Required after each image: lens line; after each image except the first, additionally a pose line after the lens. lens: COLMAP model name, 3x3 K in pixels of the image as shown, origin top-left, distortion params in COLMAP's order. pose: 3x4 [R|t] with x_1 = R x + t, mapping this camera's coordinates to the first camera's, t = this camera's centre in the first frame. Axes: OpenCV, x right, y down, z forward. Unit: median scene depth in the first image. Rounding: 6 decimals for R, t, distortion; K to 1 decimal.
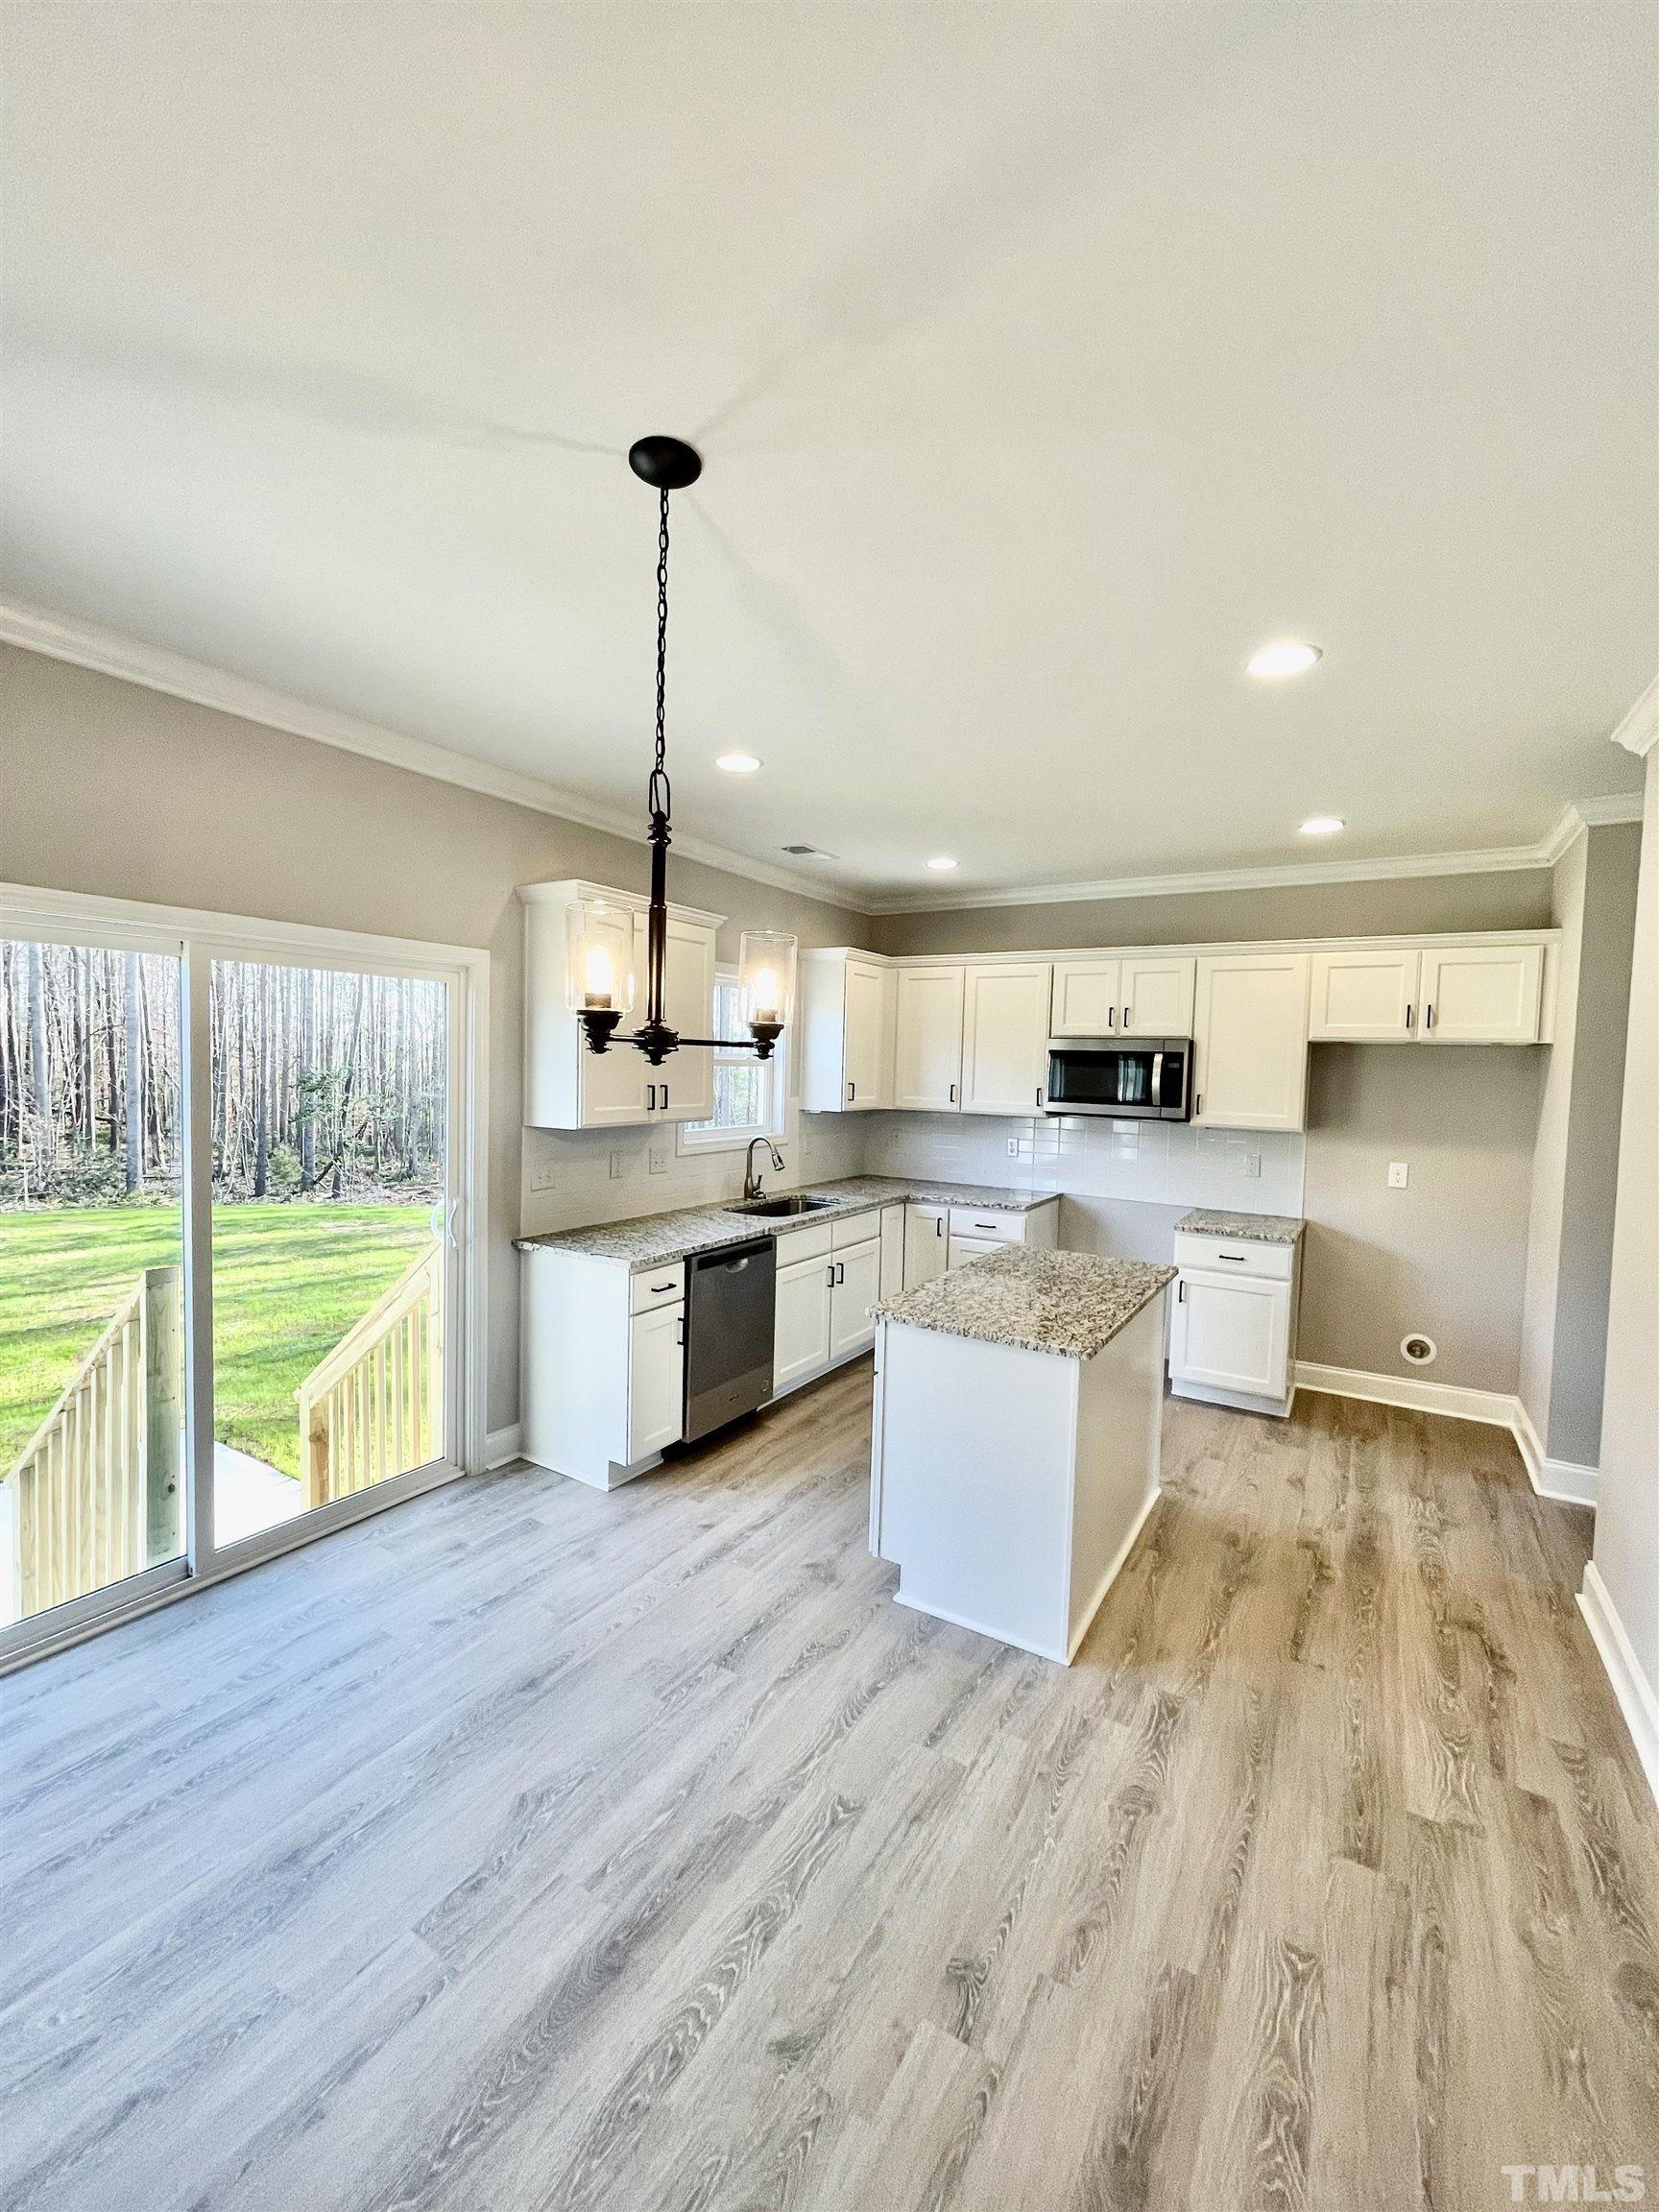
lens RADIAL K [[890.3, 0, 832.6], [0, 890.3, 1103.2], [0, 0, 1]] dist [-0.000790, -0.000055]
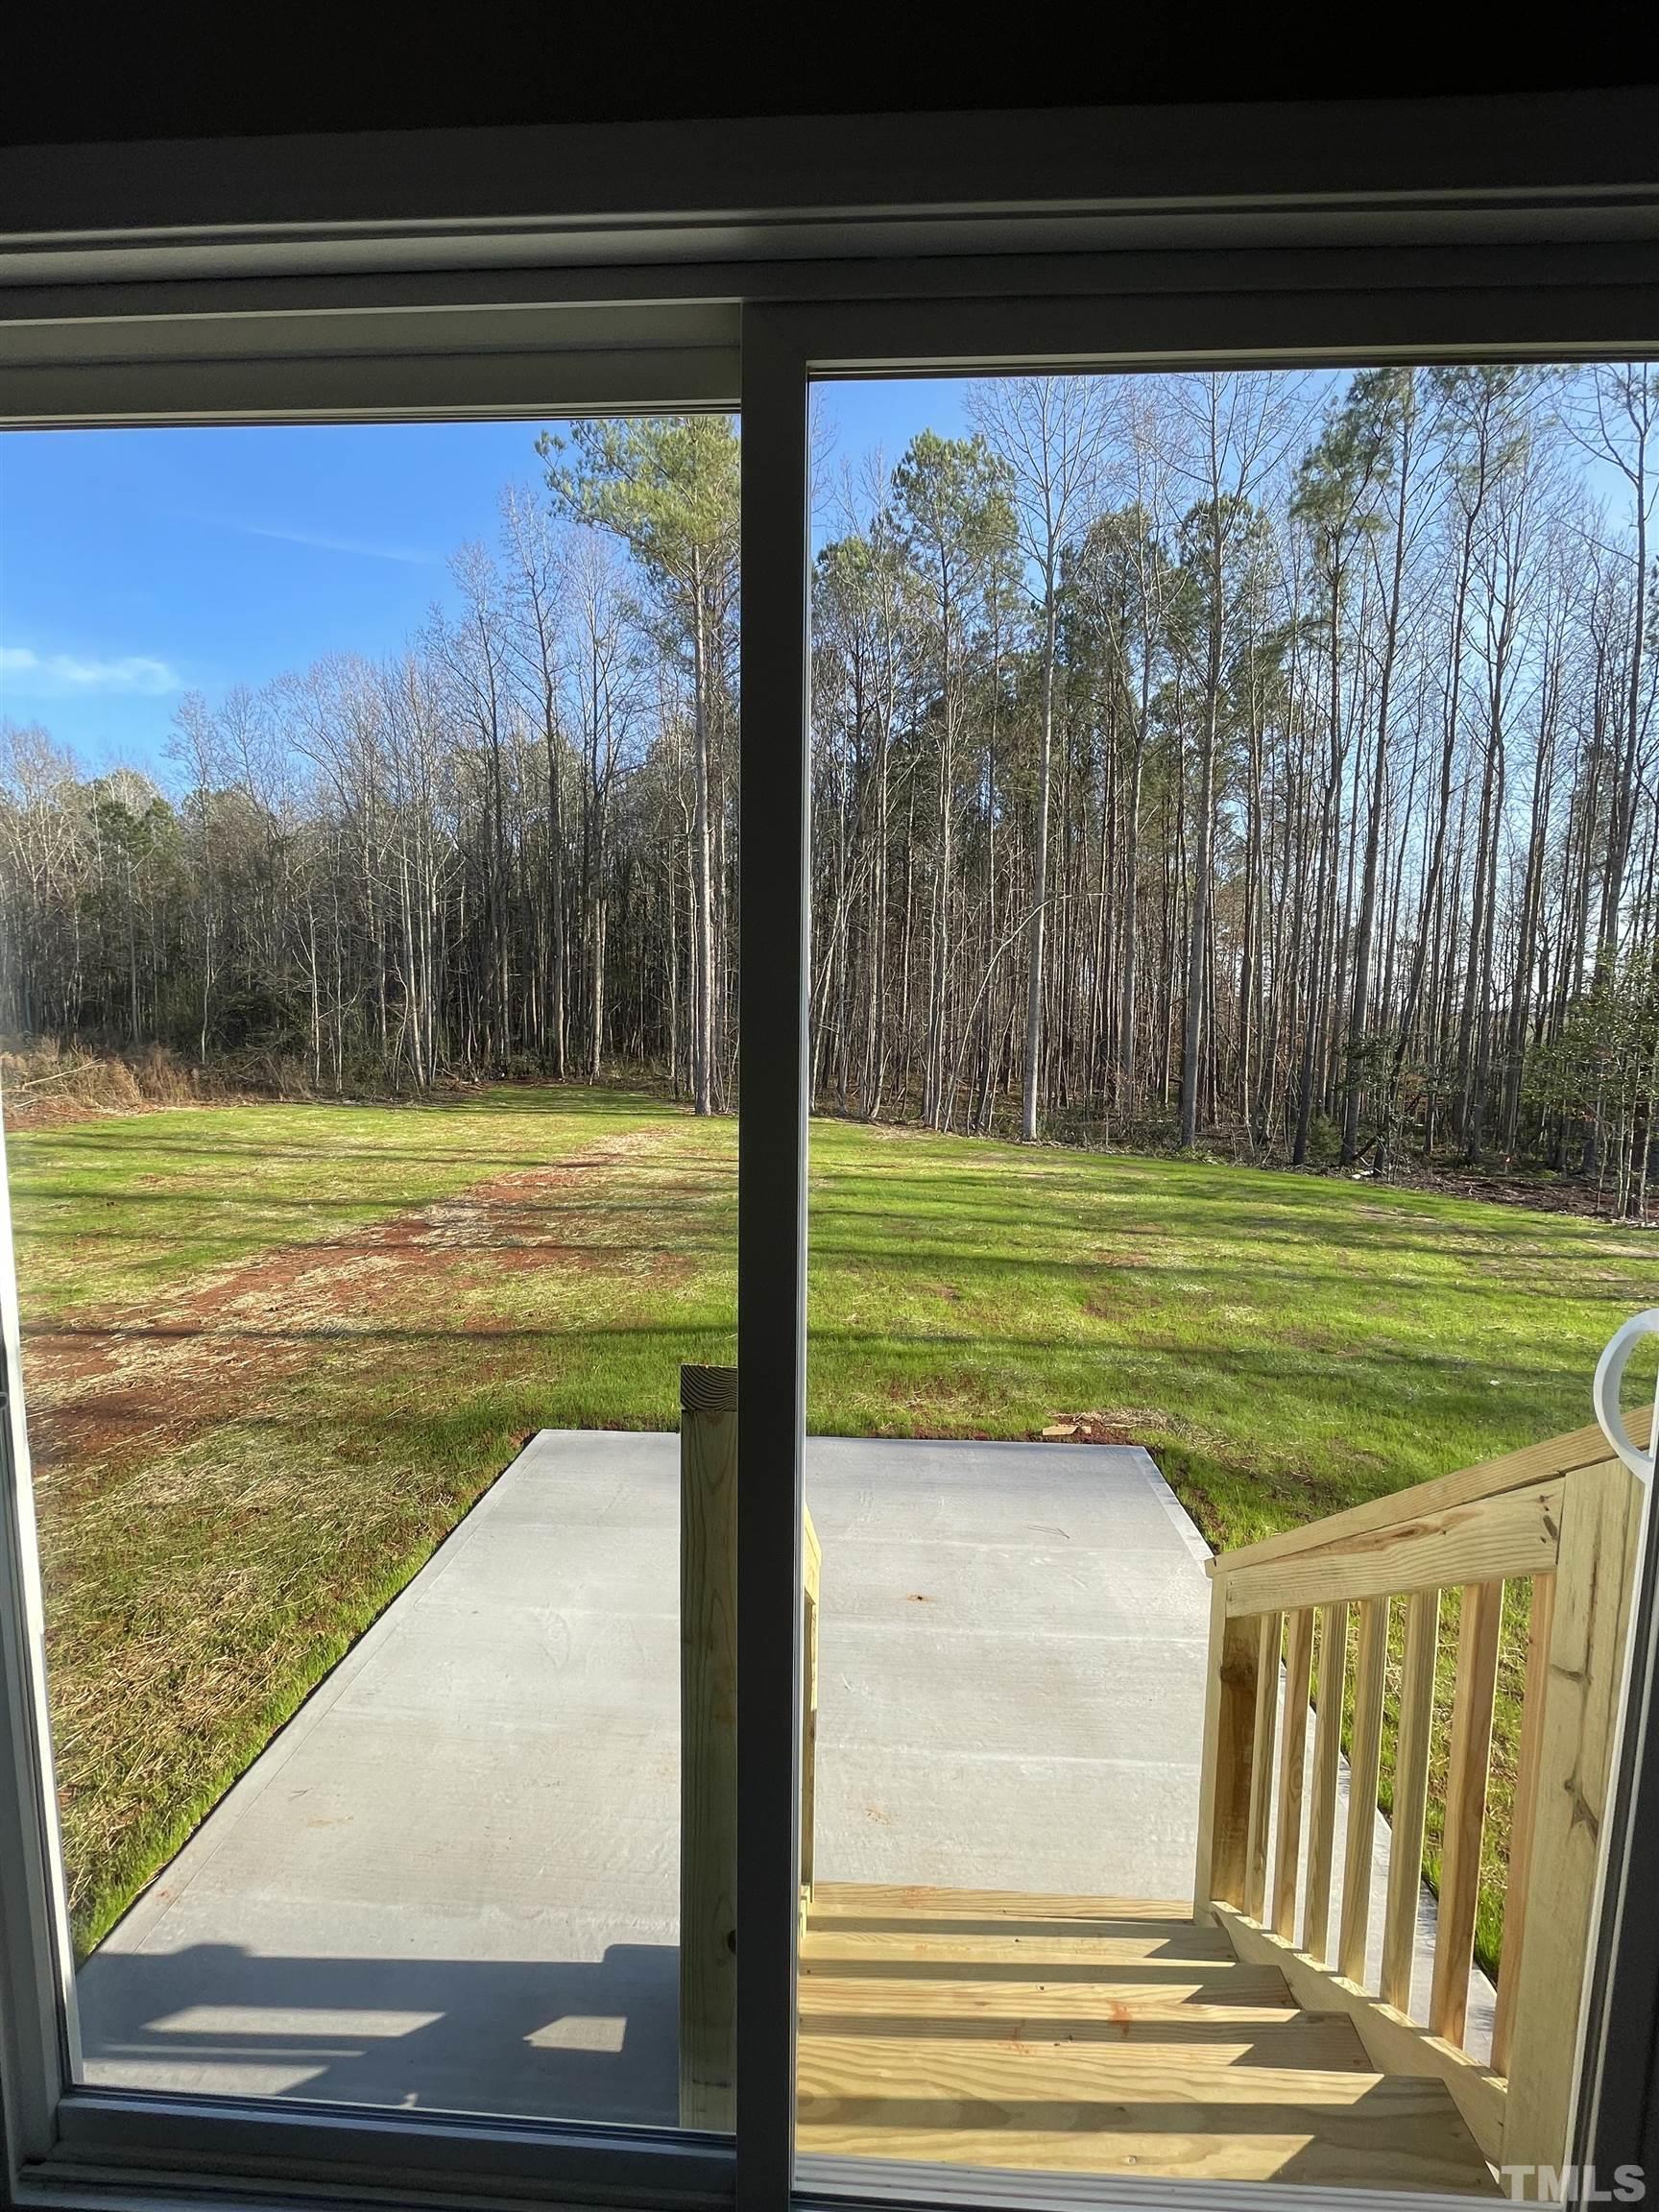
lens RADIAL K [[890.3, 0, 833.0], [0, 890.3, 1109.1], [0, 0, 1]] dist [-0.000790, -0.000055]
pose [[0.481505, 0.070755, -0.873583, -0.059750], [-0.039490, 0.997475, 0.059023, 0.009118], [0.875553, 0.006078, 0.483083, 0.121219]]
